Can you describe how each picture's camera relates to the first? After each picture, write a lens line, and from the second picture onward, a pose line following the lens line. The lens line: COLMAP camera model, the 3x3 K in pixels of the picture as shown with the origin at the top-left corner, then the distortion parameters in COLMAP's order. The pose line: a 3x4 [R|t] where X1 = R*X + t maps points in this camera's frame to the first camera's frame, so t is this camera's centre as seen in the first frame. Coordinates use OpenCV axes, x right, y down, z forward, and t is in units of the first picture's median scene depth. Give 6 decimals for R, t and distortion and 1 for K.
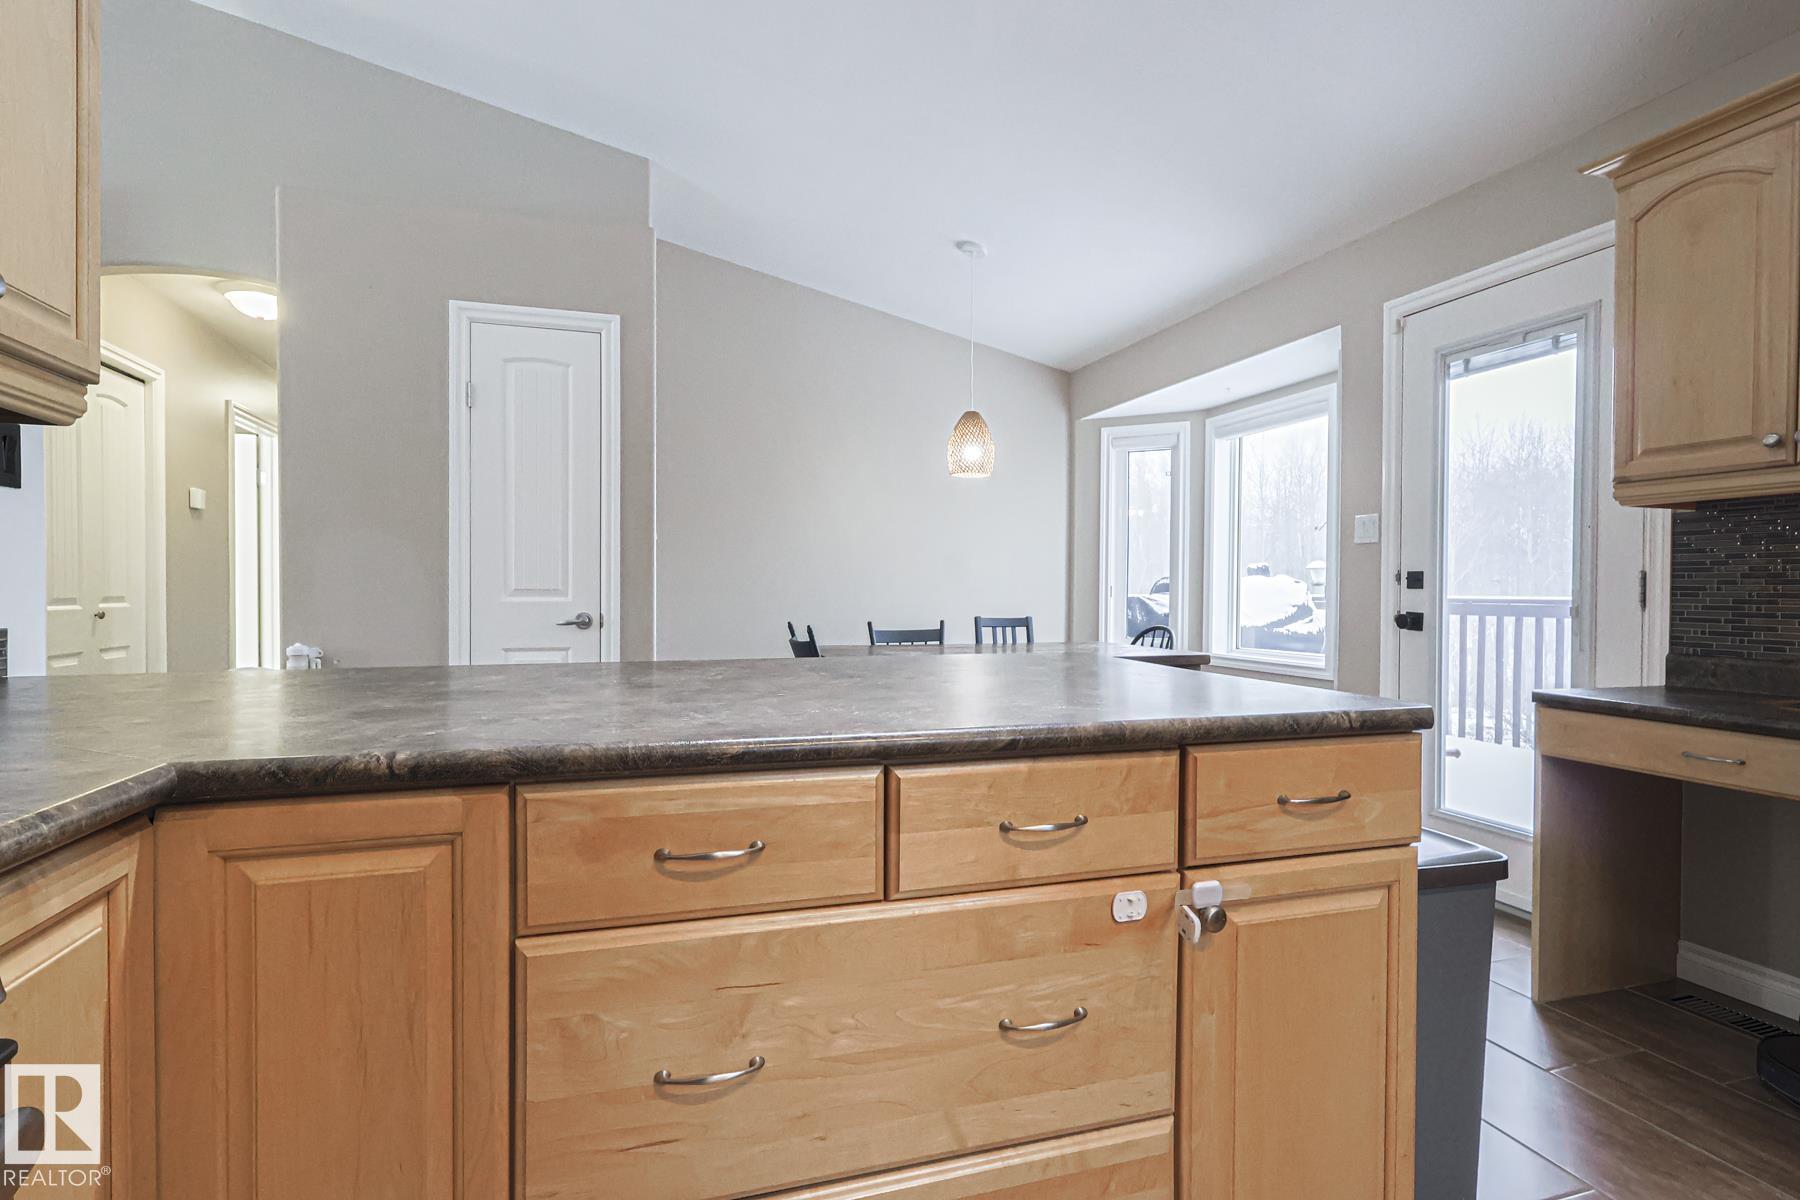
lens RADIAL K [[879.7, 0, 889.4], [0, 879.7, 599.3], [0, 0, 1]] dist [-0.001664, -0.000195]
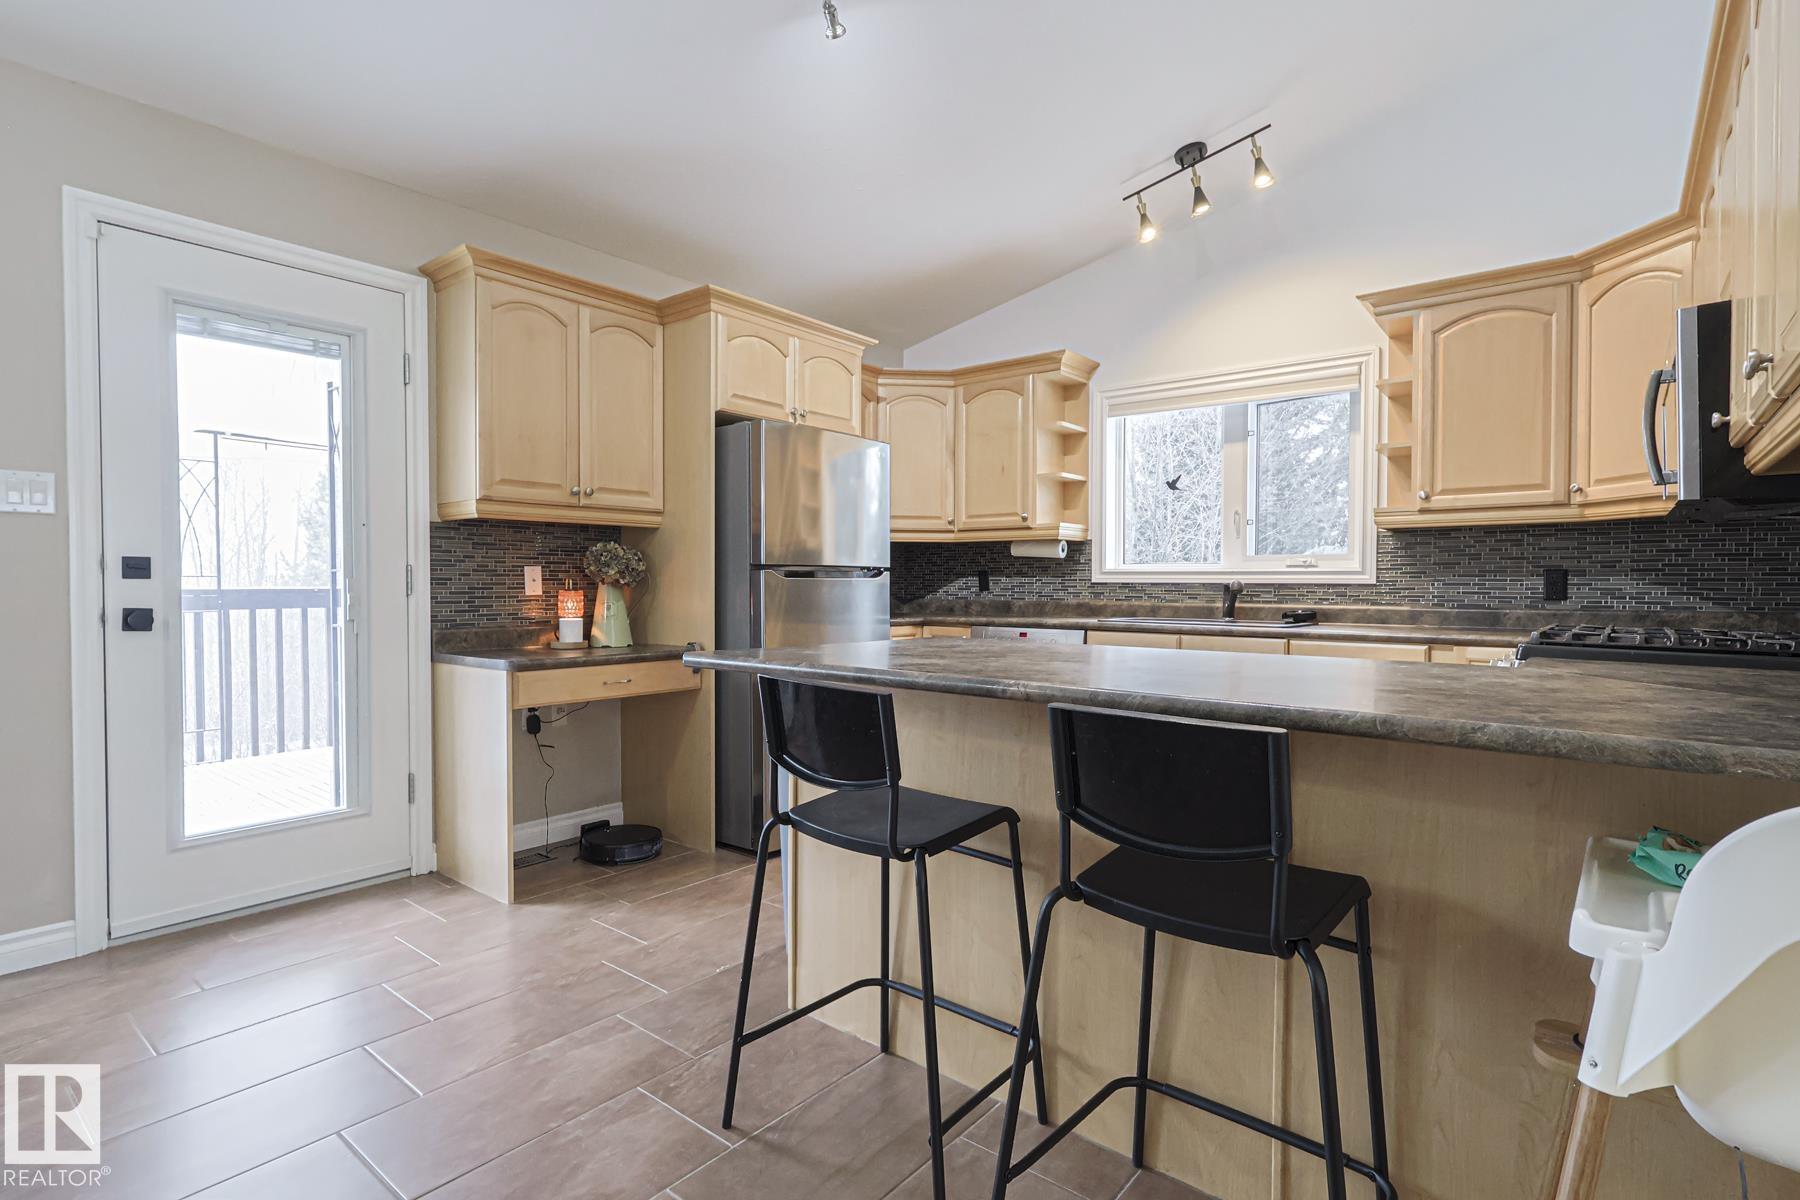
lens RADIAL K [[879.7, 0, 889.4], [0, 879.7, 599.3], [0, 0, 1]] dist [-0.001664, -0.000195]
pose [[-0.545437, -0.024563, 0.837792, -0.443382], [0.003269, 0.999501, 0.031433, -0.016272], [-0.838145, 0.019883, -0.545085, 0.872568]]
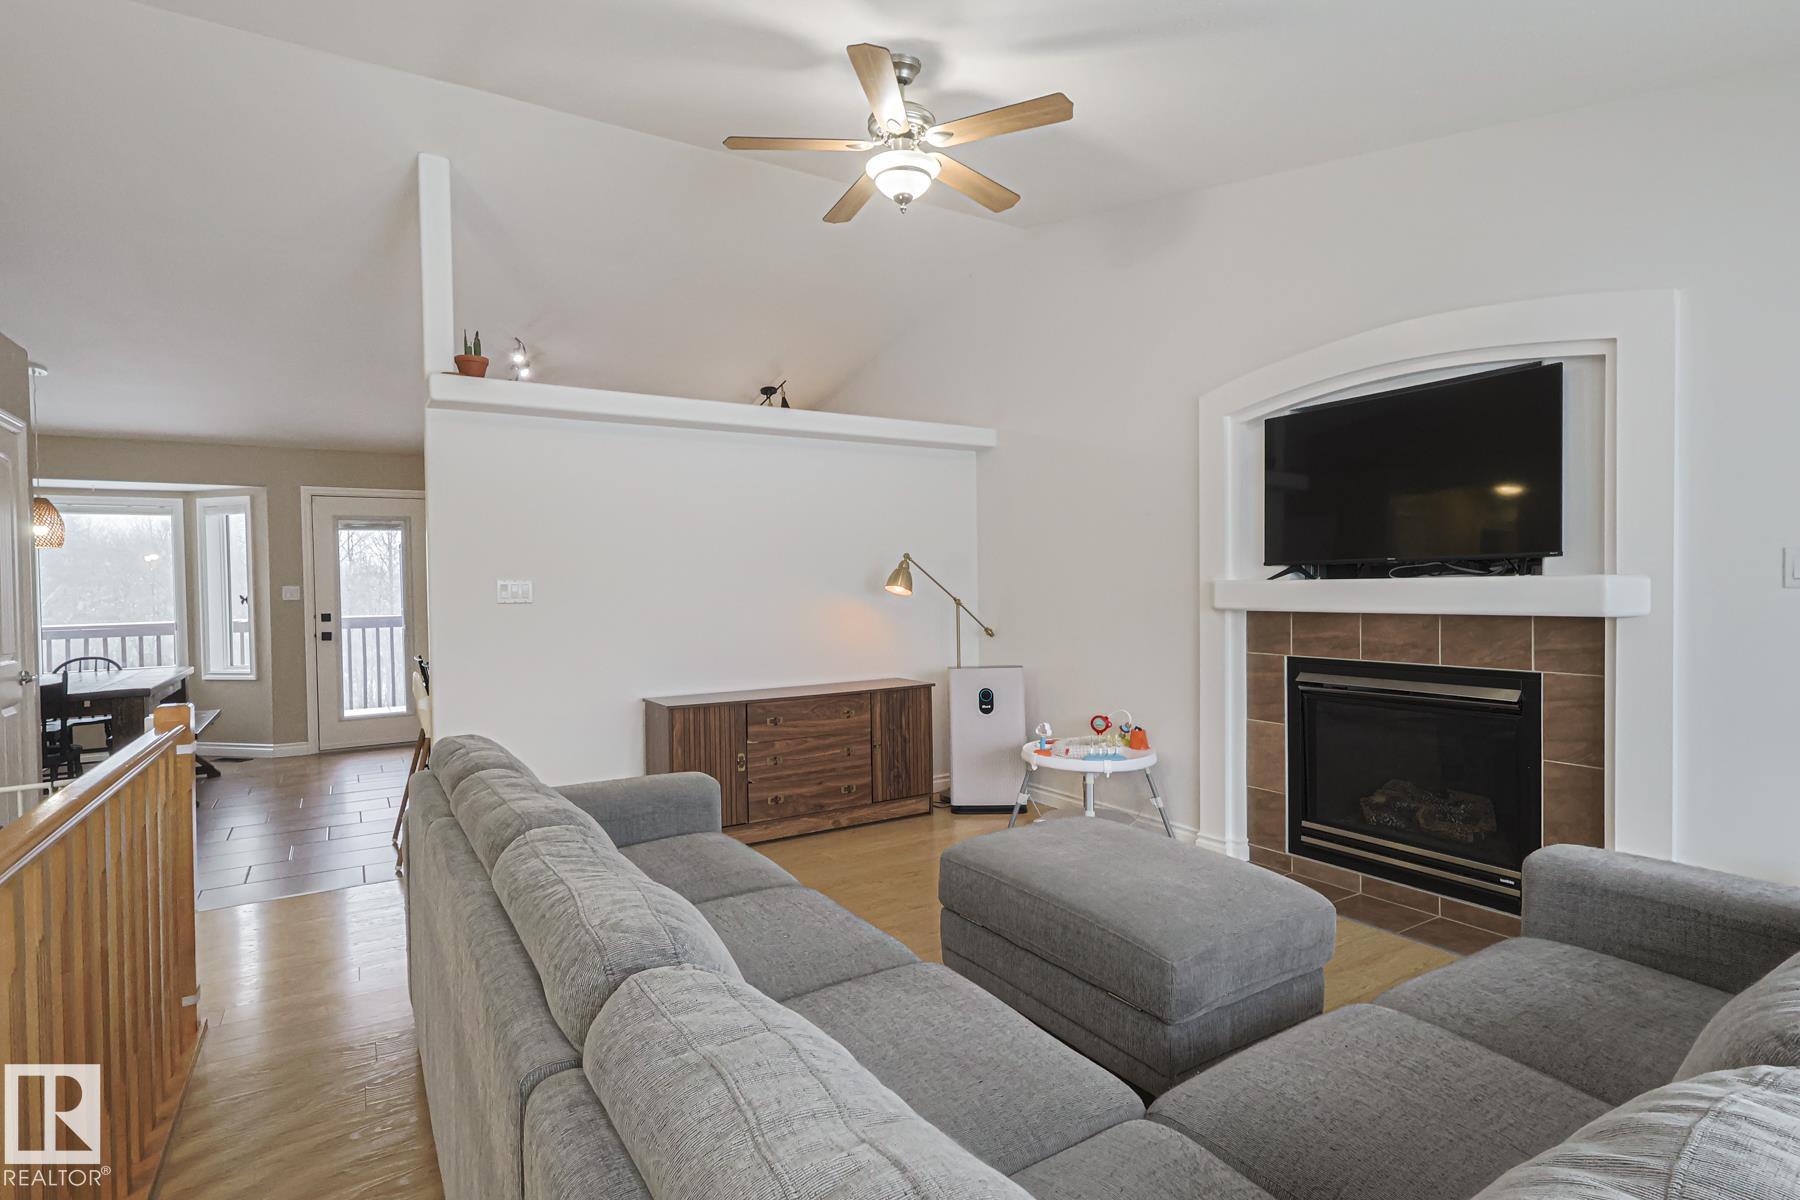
lens RADIAL K [[893.6, 0, 890.5], [0, 893.6, 595.9], [0, 0, 1]] dist [0.002176, -0.000112]
pose [[-0.246594, -0.016569, 0.968977, -1.946021], [0.027527, 0.999331, 0.024093, -0.092394], [-0.968728, 0.032614, -0.245973, 0.180346]]
